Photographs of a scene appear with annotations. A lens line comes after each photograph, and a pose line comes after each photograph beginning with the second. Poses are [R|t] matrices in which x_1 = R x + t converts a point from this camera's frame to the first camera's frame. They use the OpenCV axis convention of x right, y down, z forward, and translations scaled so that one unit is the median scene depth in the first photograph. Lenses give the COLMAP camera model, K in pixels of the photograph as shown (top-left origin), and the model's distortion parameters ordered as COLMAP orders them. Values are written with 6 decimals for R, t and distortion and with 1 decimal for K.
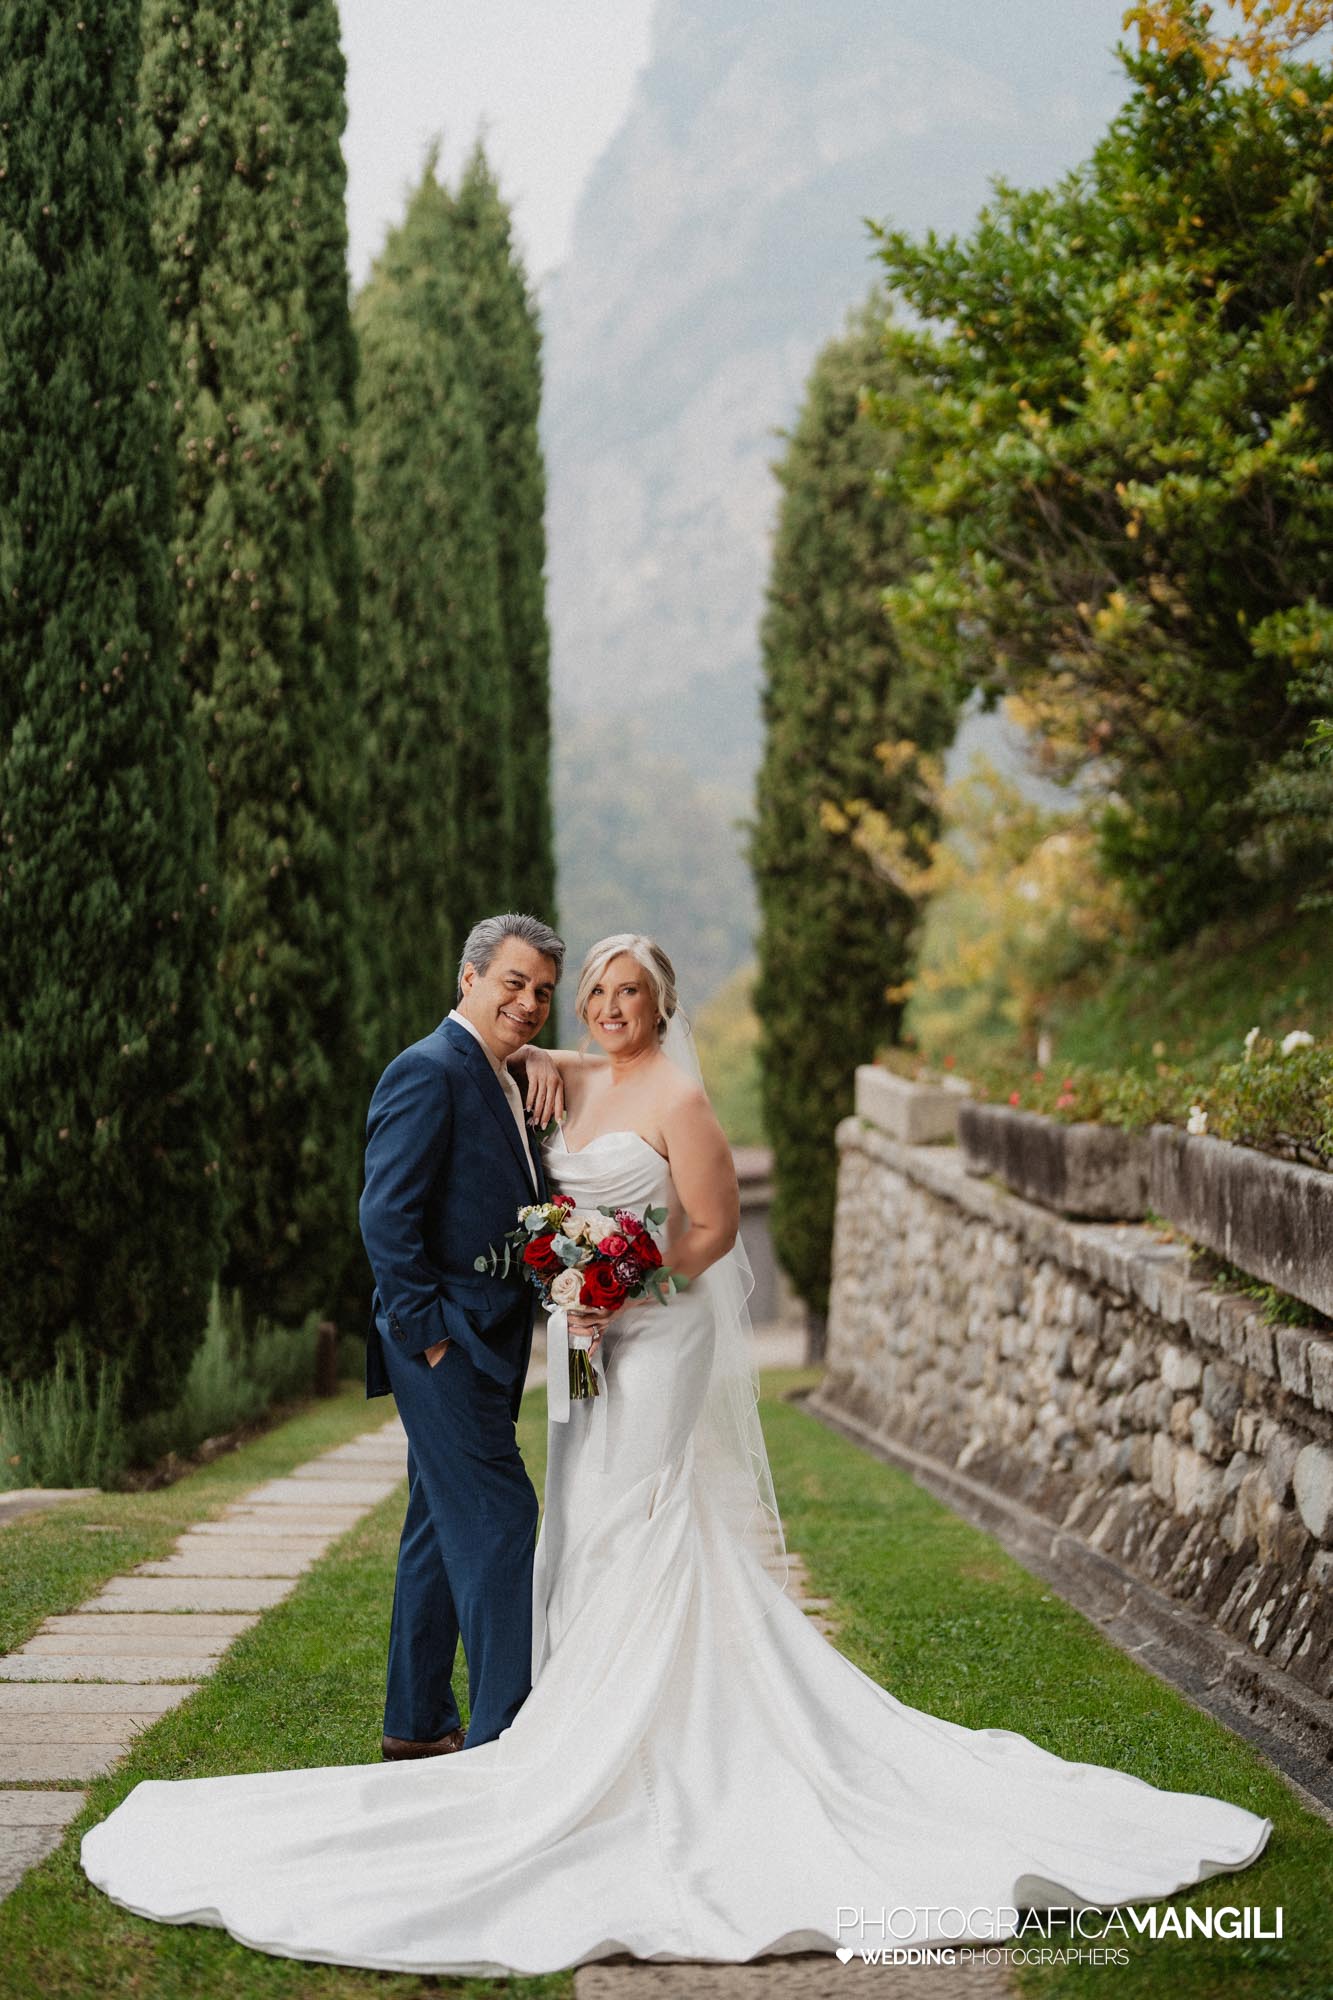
lens RADIAL K [[2812.9, 0, 666.5], [0, 2812.9, 1000.0], [0, 0, 1]] dist [0.009191, 0.015805]
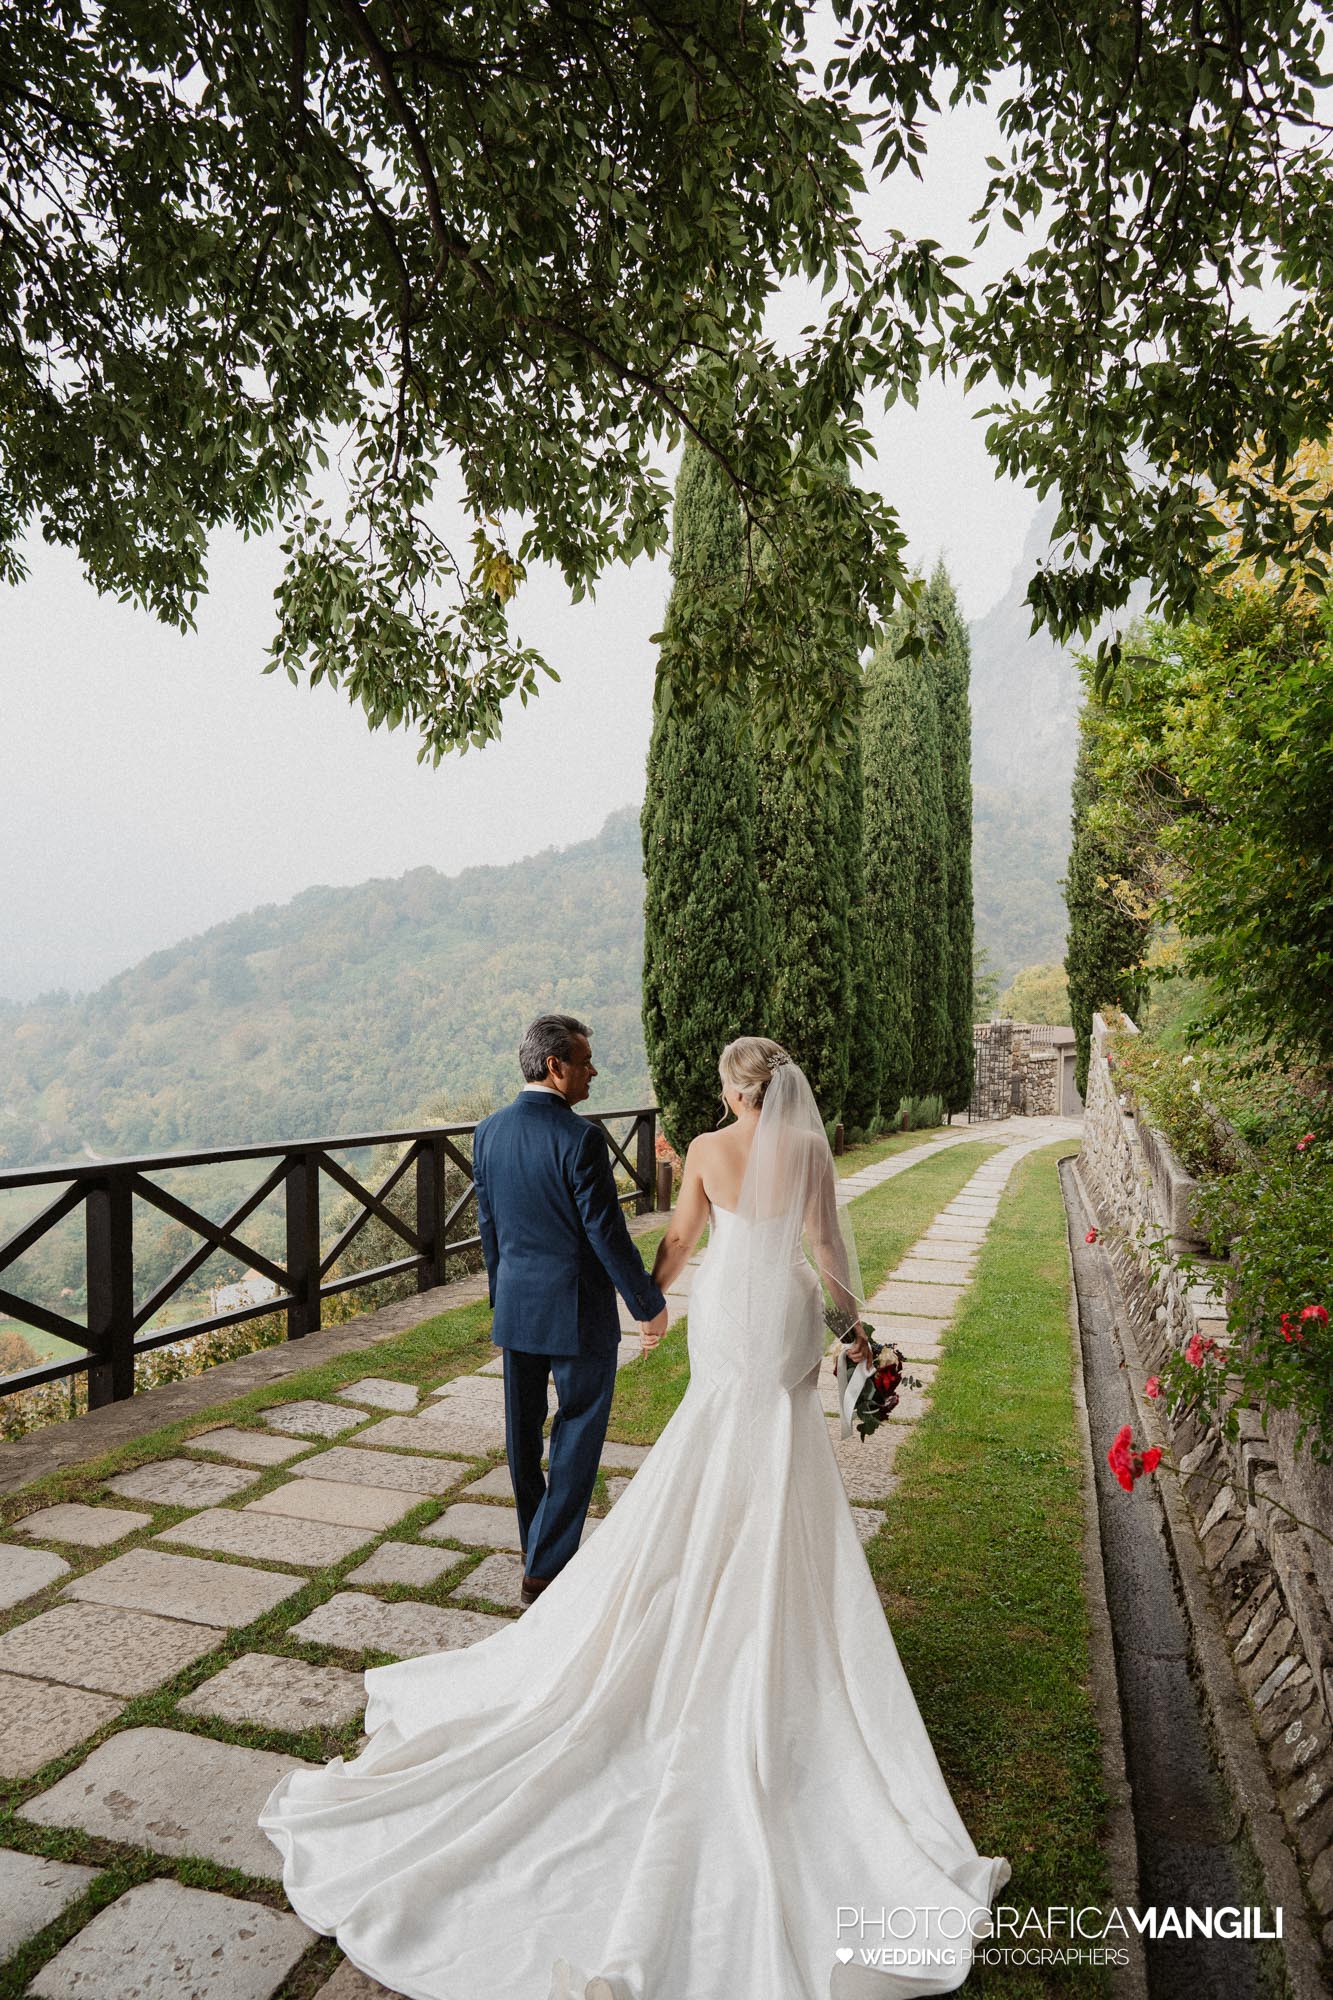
lens RADIAL K [[1351.6, 0, 657.7], [0, 1351.6, 1000.7], [0, 0, 1]] dist [-0.004178, 0.004168]
pose [[0.956503, 0.018123, -0.291160, 0.066818], [-0.003429, 0.998698, 0.050901, -0.047951], [0.291703, -0.047689, 0.955319, -0.111897]]
